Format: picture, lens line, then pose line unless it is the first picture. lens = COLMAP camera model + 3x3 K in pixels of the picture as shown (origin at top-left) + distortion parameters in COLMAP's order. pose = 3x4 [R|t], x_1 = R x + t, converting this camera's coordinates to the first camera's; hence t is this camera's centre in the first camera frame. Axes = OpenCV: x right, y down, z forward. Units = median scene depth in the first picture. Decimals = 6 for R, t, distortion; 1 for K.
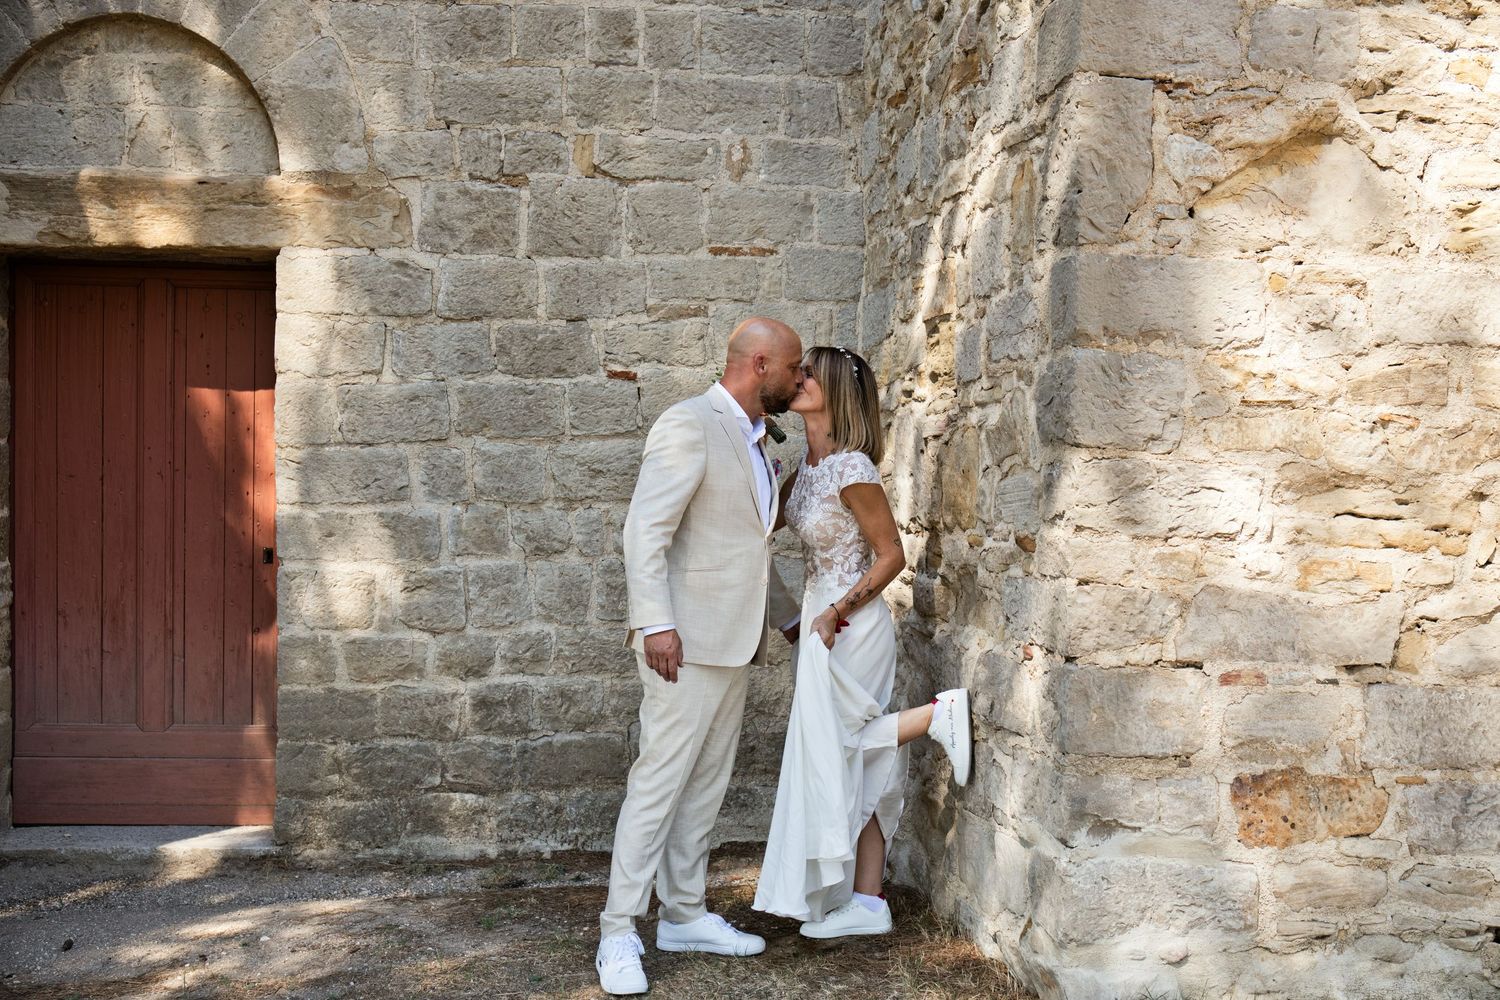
lens RADIAL K [[1600.8, 0, 741.1], [0, 1600.8, 496.8], [0, 0, 1]] dist [-0.161751, 0.000000]
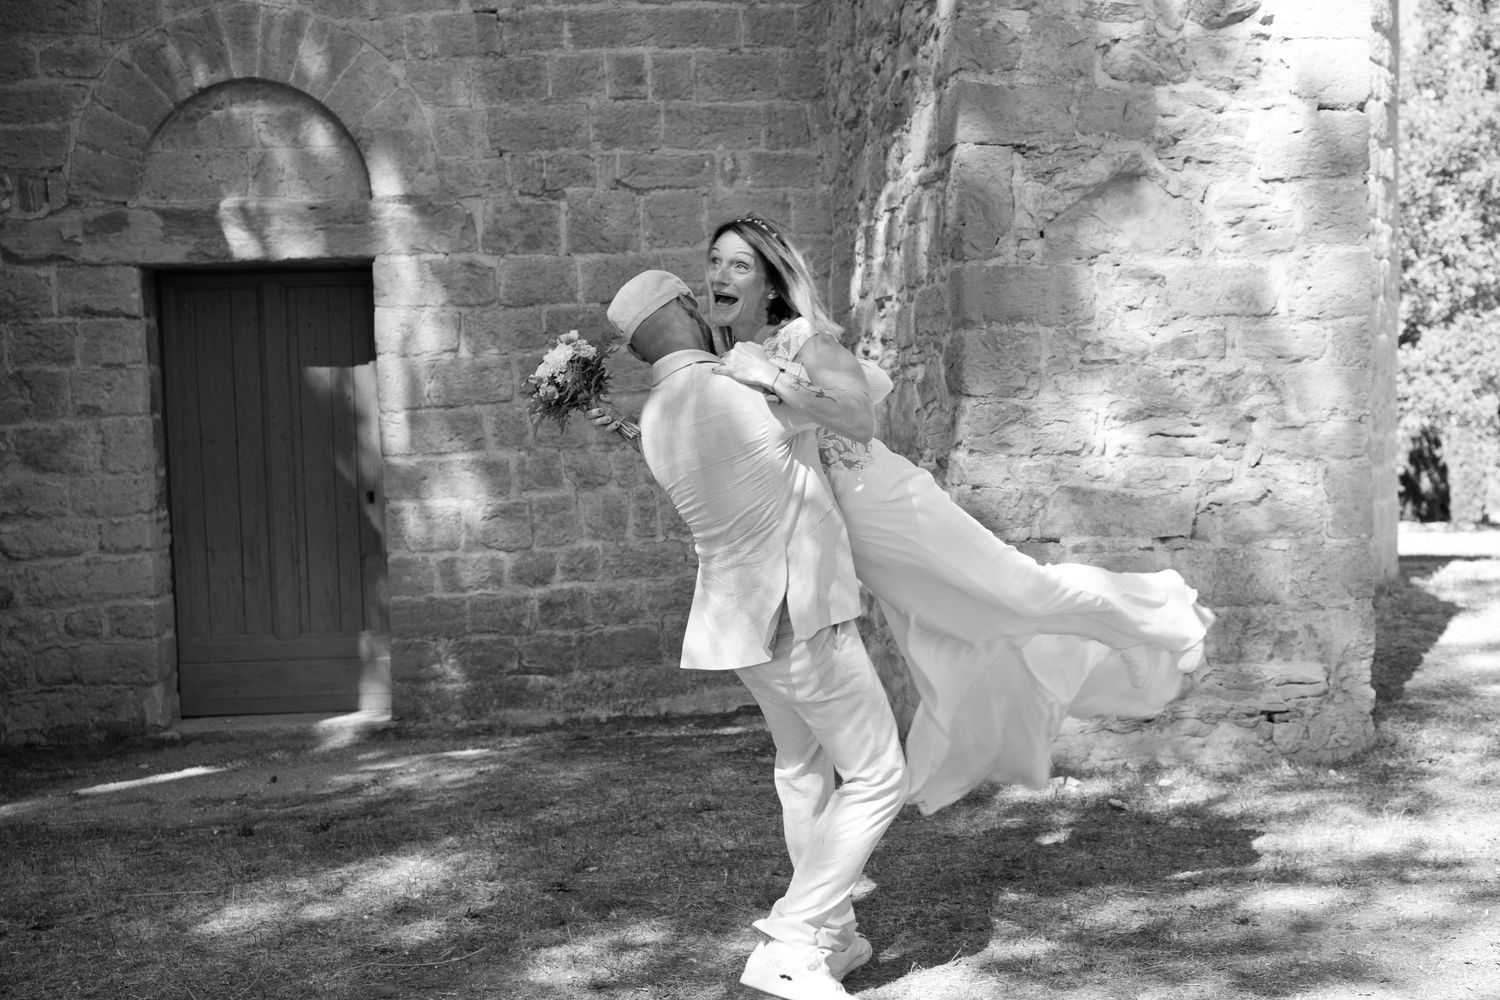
lens RADIAL K [[1767.4, 0, 752.6], [0, 1767.4, 505.6], [0, 0, 1]] dist [-0.063728, 0.000000]
pose [[0.999168, -0.040304, 0.006315, -0.003436], [0.039974, 0.998155, 0.045709, -0.009133], [-0.008146, -0.045419, 0.998935, -0.455713]]
